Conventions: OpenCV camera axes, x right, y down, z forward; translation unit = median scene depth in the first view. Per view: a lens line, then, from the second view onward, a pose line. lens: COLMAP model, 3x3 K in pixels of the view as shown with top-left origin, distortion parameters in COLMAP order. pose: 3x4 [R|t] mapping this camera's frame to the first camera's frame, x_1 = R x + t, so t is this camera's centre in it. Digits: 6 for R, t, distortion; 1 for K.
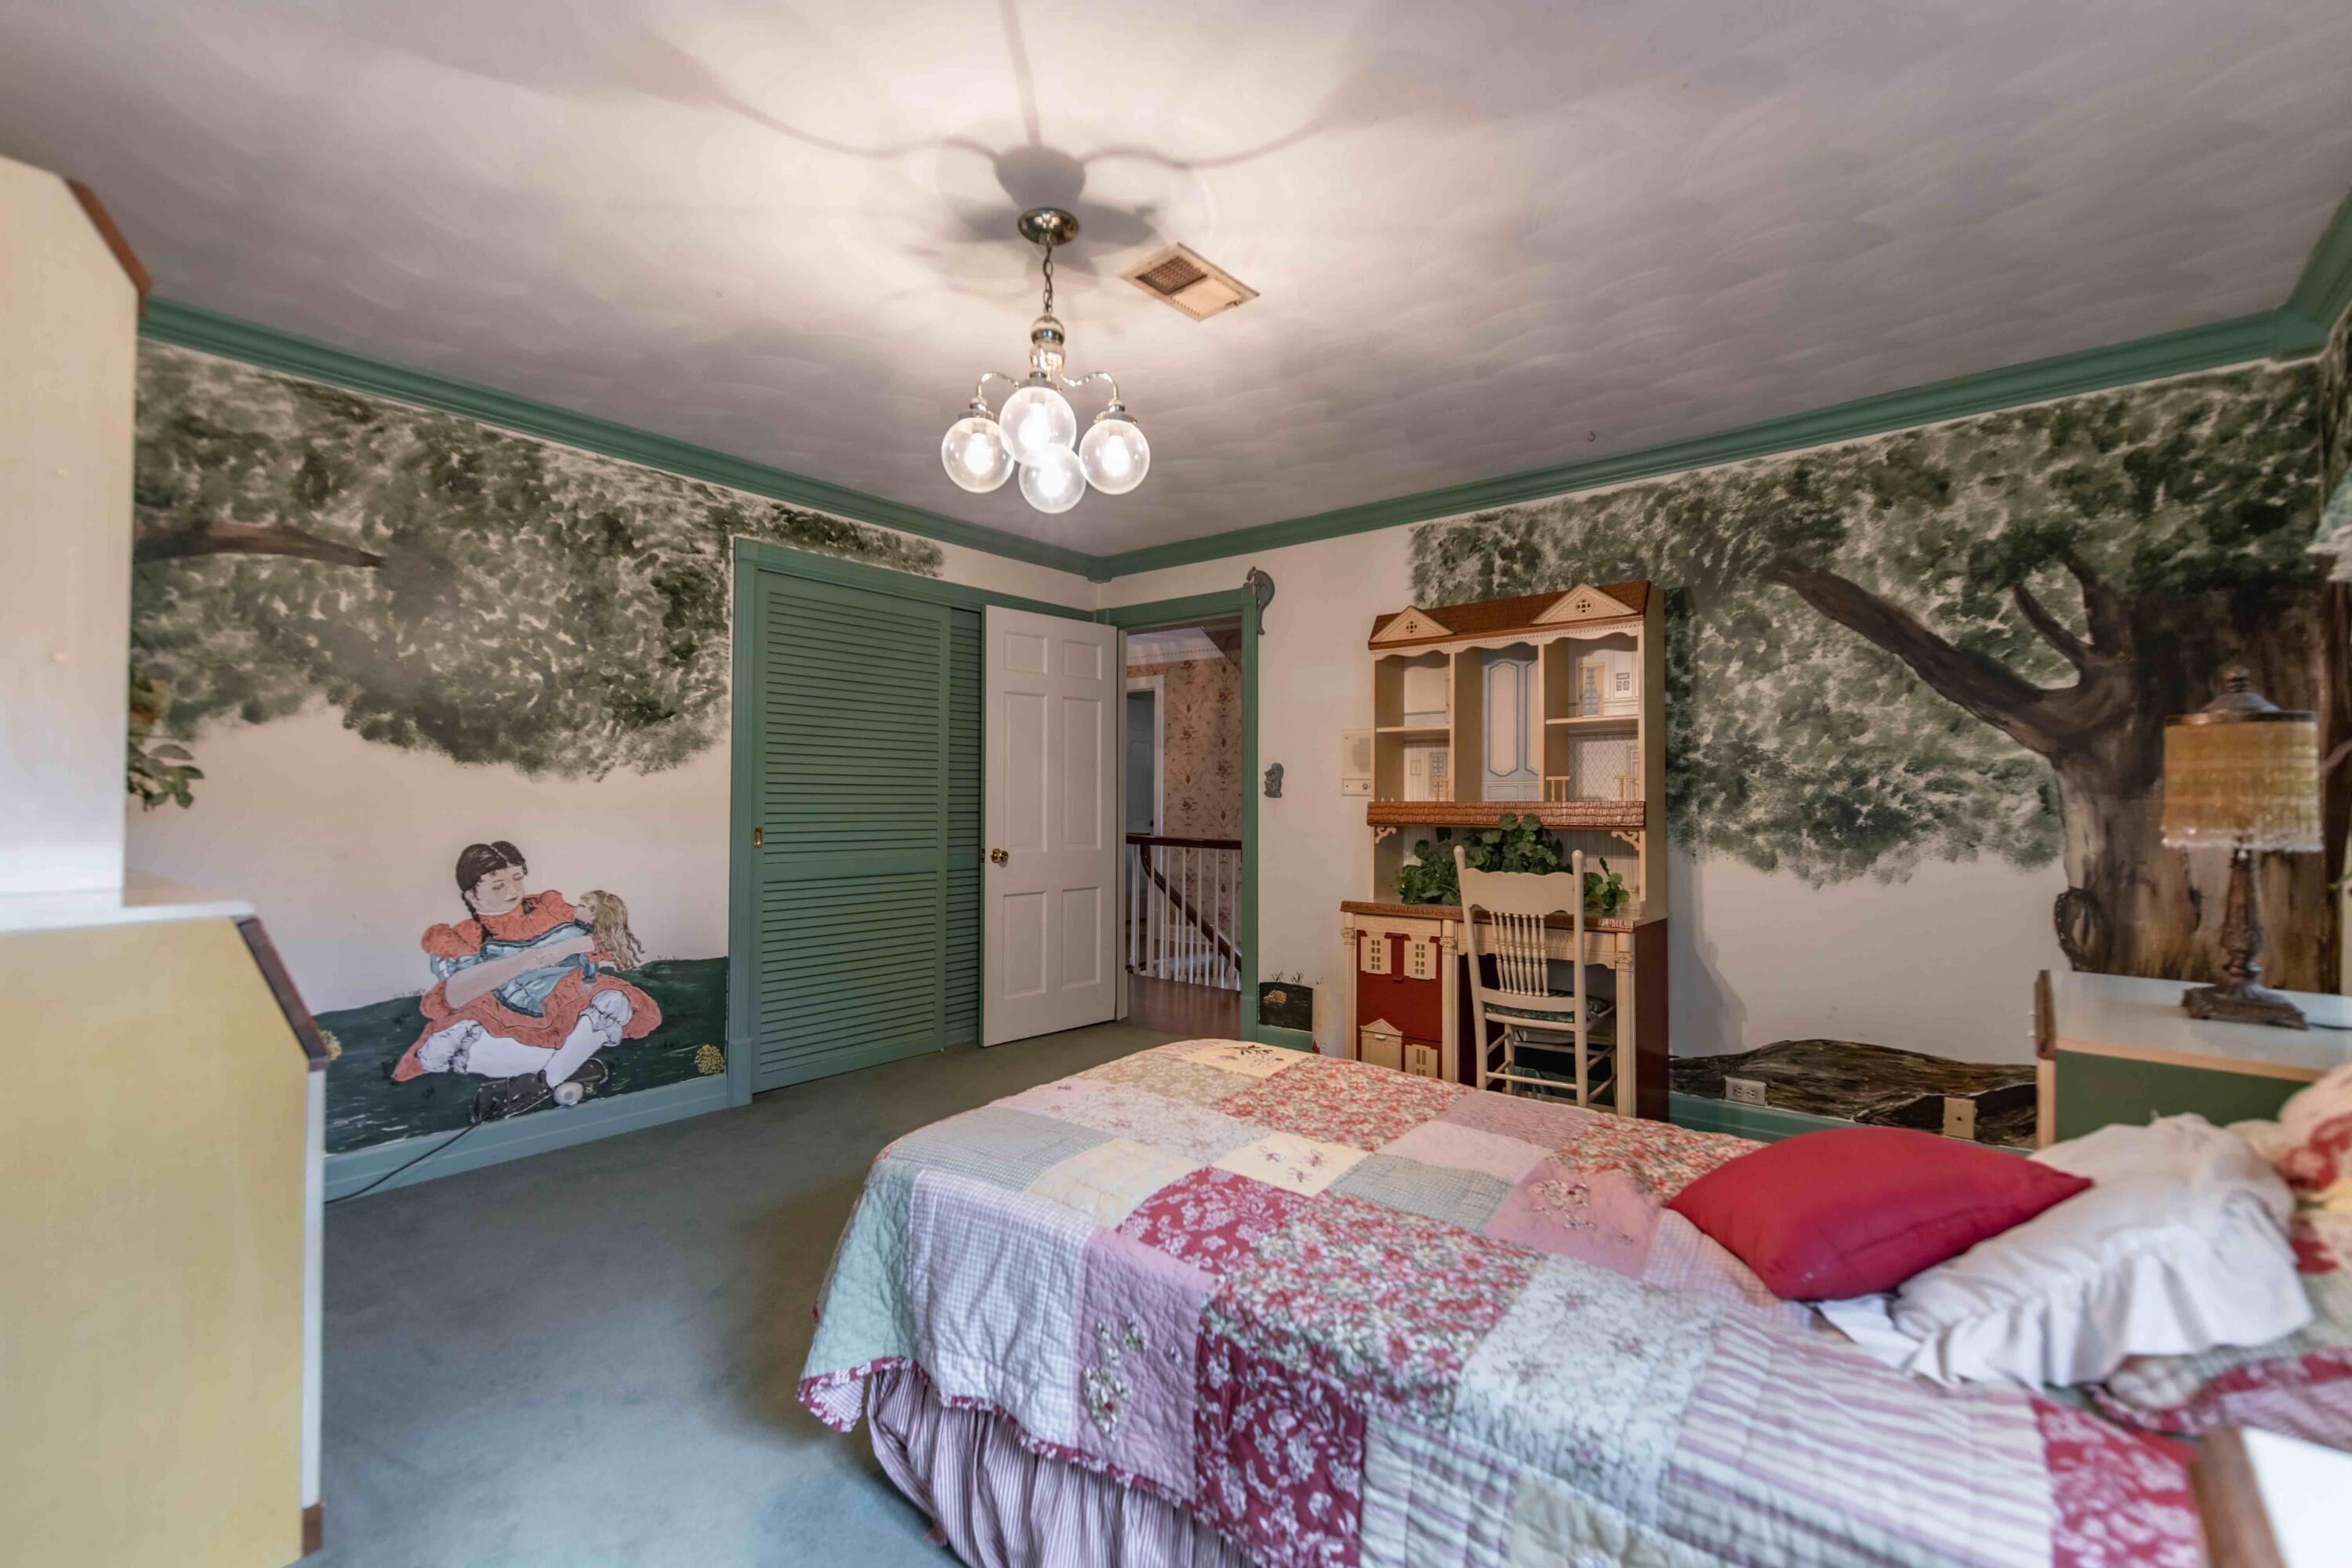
lens RADIAL K [[1013.1, 0, 1167.7], [0, 1013.1, 788.8], [0, 0, 1]] dist [0.003143, -0.000150]
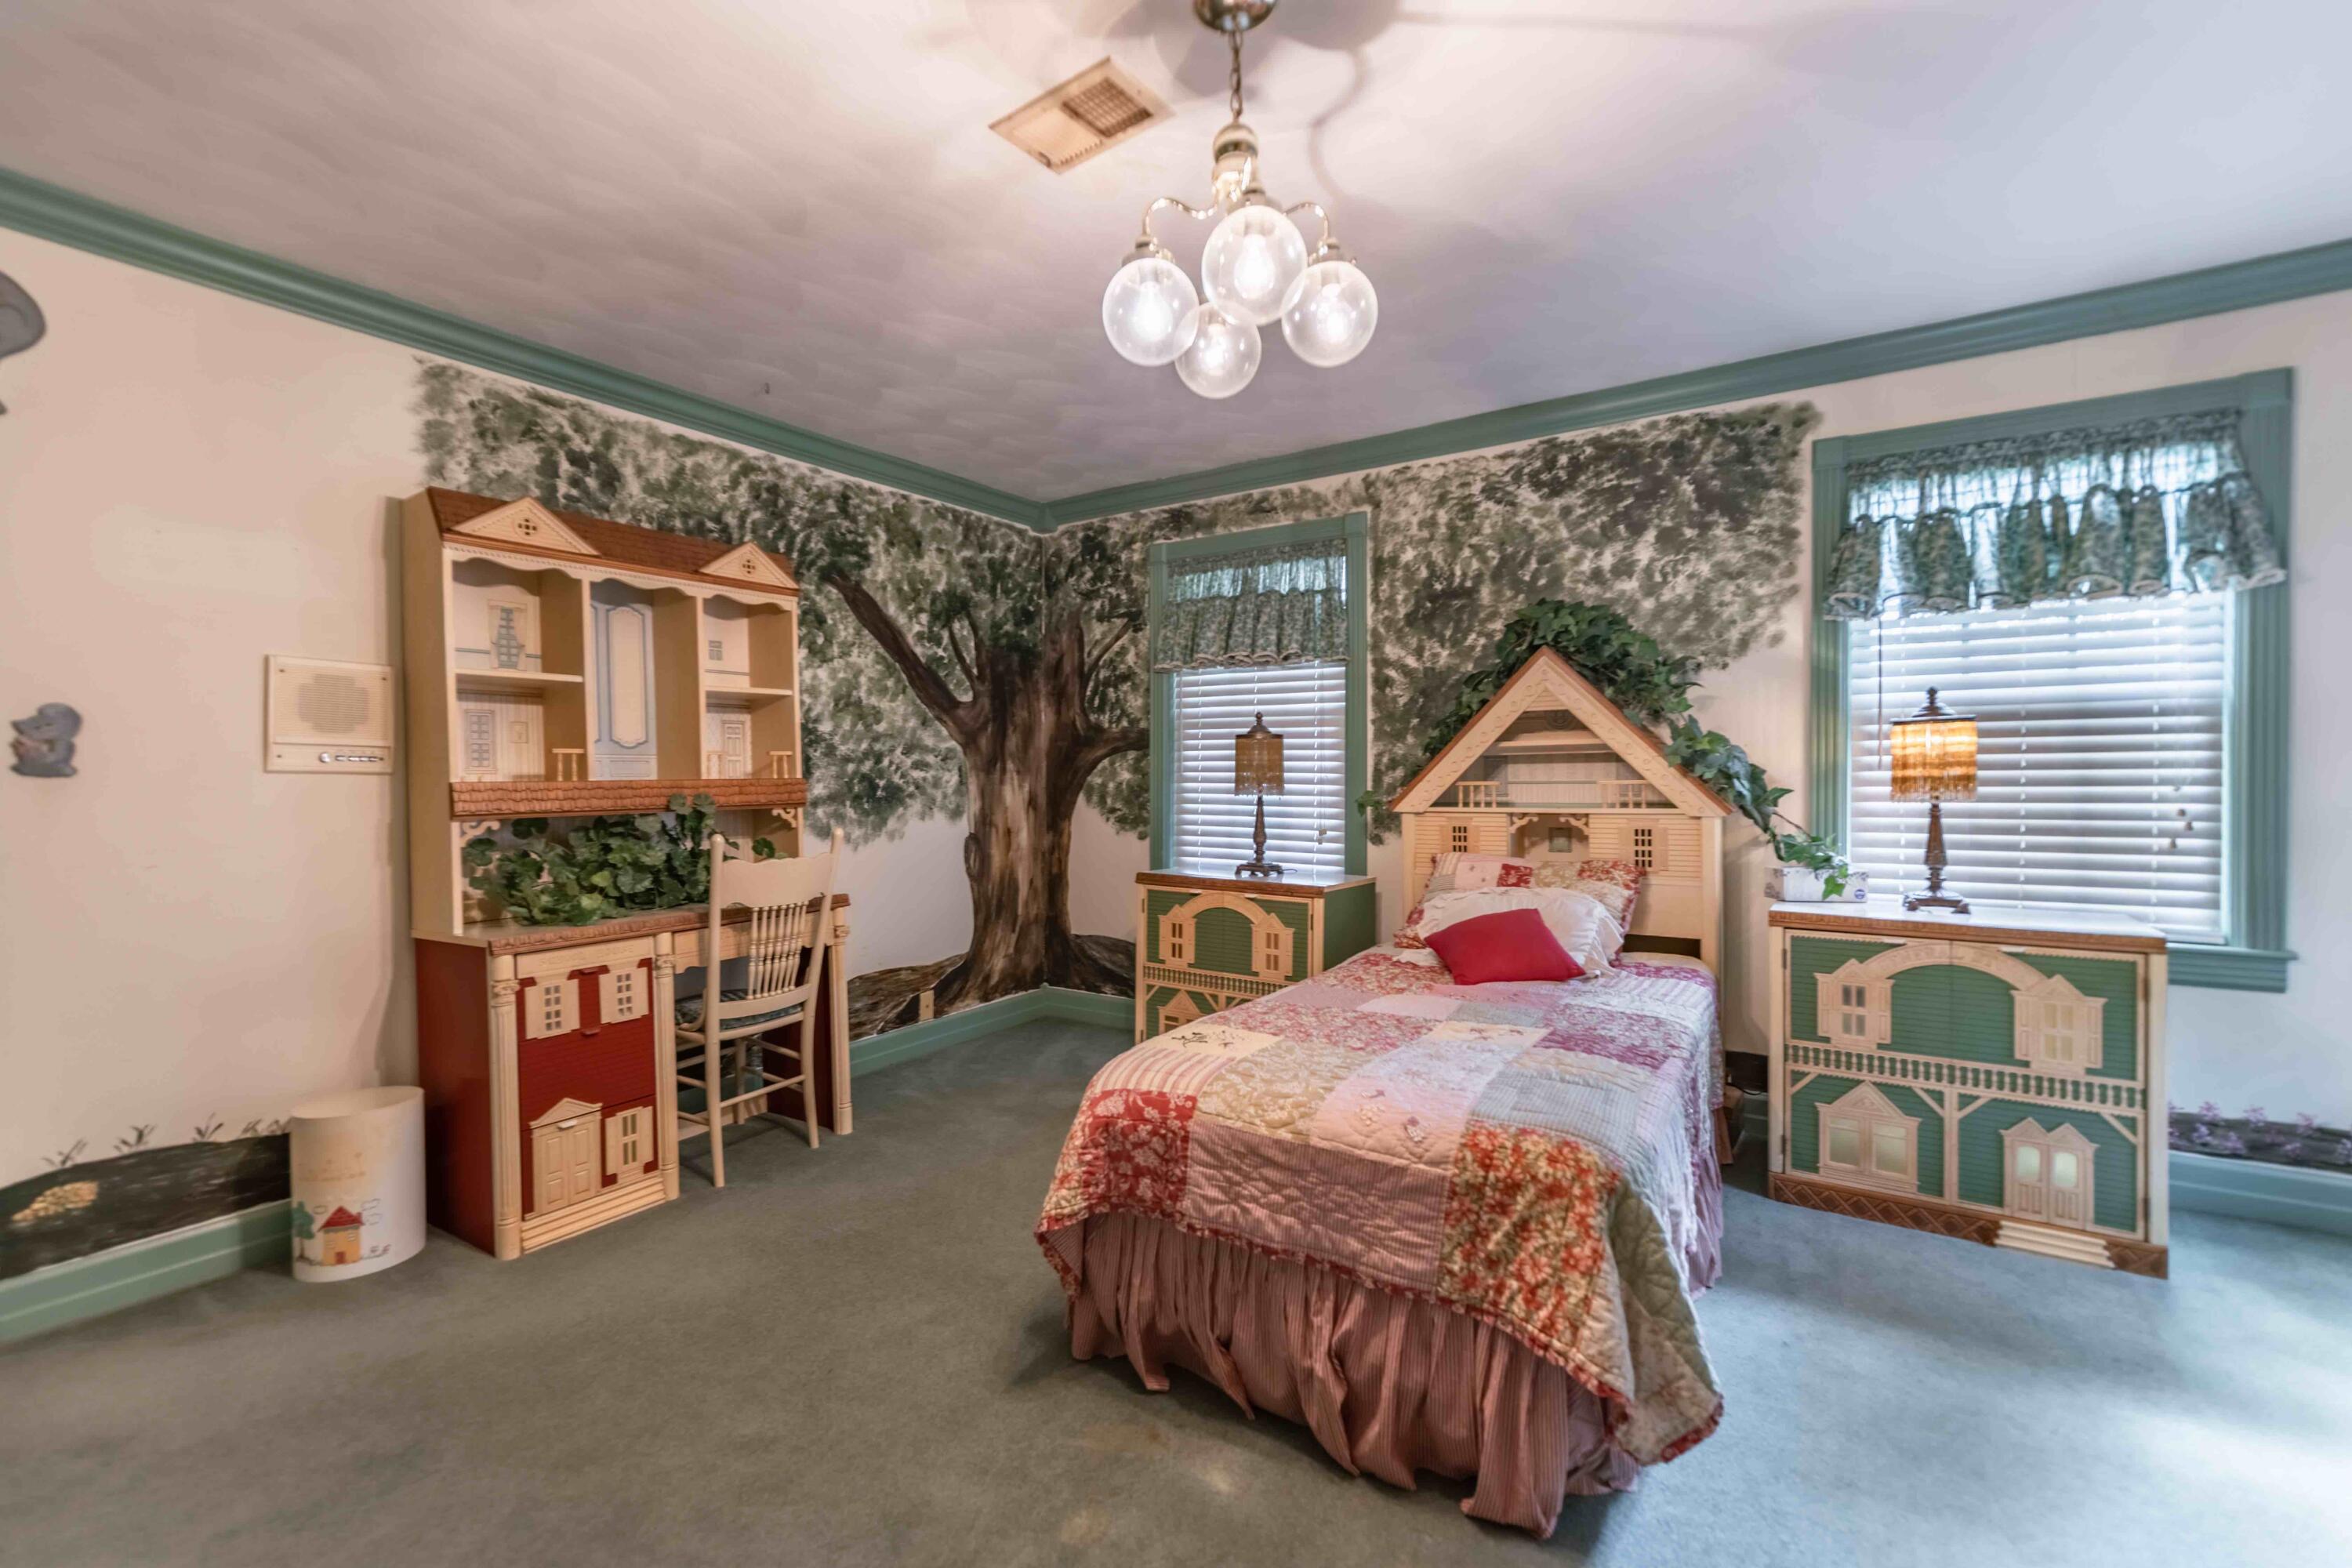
lens RADIAL K [[1013.1, 0, 1167.2], [0, 1013.1, 785.8], [0, 0, 1]] dist [0.003143, -0.000150]
pose [[-0.095309, -0.011900, 0.995377, -0.568956], [-0.004928, 0.999922, 0.011482, 0.006707], [-0.995436, -0.003811, -0.095360, 0.740276]]
